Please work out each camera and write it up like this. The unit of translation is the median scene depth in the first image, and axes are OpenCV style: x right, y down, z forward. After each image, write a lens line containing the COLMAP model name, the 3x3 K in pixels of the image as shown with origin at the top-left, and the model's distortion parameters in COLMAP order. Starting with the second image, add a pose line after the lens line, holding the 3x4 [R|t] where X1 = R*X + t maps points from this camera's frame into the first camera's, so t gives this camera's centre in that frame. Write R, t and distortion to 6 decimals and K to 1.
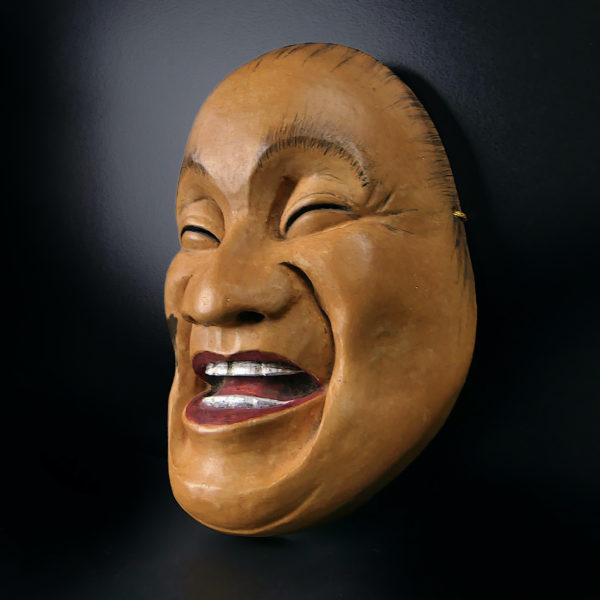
lens RADIAL K [[677.1, 0, 308.6], [0, 677.1, 273.2], [0, 0, 1]] dist [-0.027888, 0.000000]
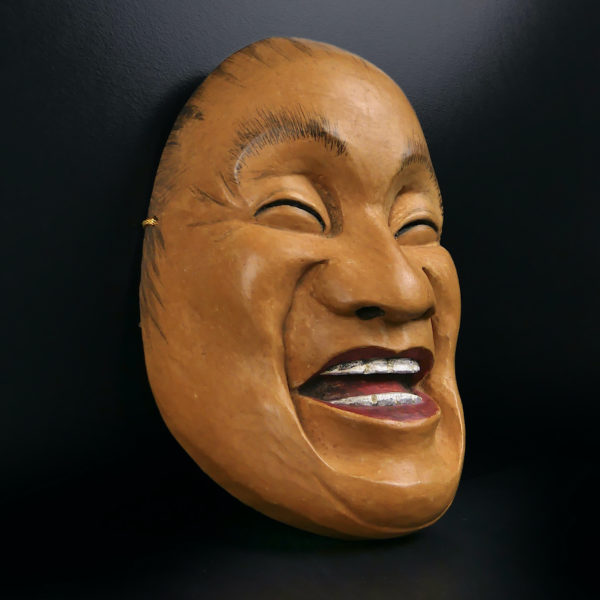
lens RADIAL K [[789.9, 0, 300.4], [0, 789.9, 294.8], [0, 0, 1]] dist [0.006866, 0.000000]
pose [[0.290185, 0.134796, 0.947429, -1.270111], [-0.070086, 0.990365, -0.119439, 0.190112], [-0.954401, -0.031742, 0.296837, 0.812146]]
